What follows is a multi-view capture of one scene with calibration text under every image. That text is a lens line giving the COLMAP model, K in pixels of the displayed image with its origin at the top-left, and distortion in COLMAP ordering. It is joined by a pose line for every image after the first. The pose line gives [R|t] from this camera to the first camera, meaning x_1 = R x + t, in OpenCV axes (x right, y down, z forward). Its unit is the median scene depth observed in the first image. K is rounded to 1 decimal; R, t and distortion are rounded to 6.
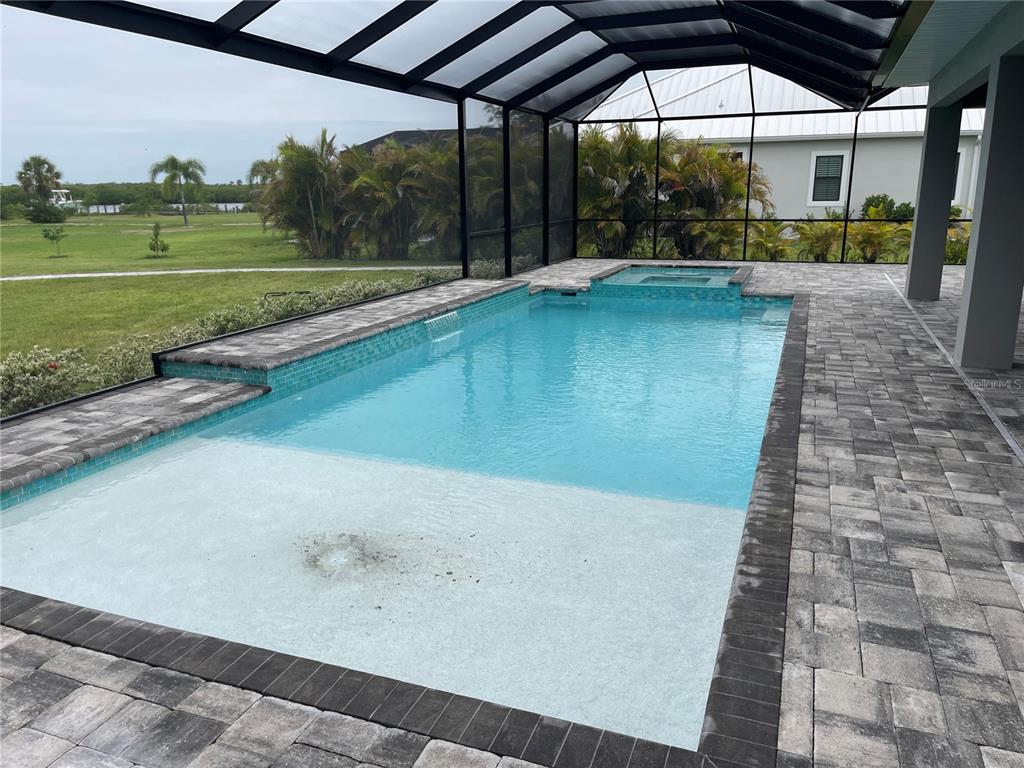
lens RADIAL K [[761.2, 0, 515.1], [0, 761.2, 385.2], [0, 0, 1]] dist [-0.008361, -0.003914]
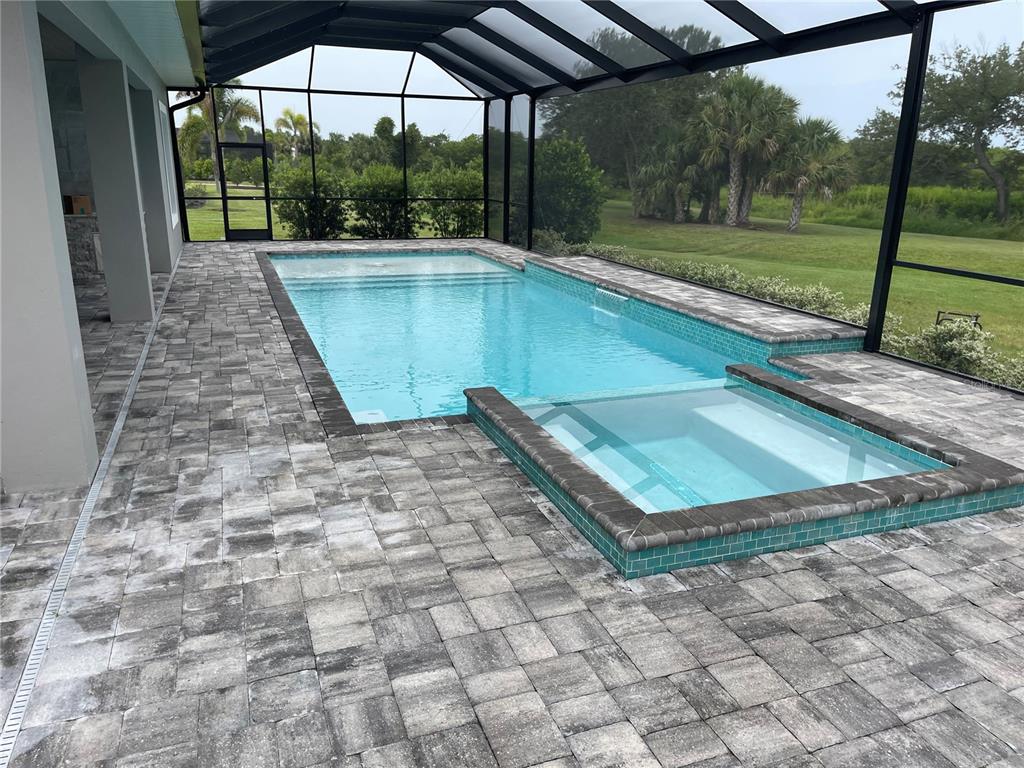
lens RADIAL K [[761.2, 0, 514.1], [0, 761.2, 383.0], [0, 0, 1]] dist [-0.008361, -0.003914]
pose [[-0.741935, 0.180035, -0.645848, 0.732894], [-0.182258, 0.872845, 0.452685, -0.447878], [0.645225, 0.453574, -0.614781, 1.655394]]
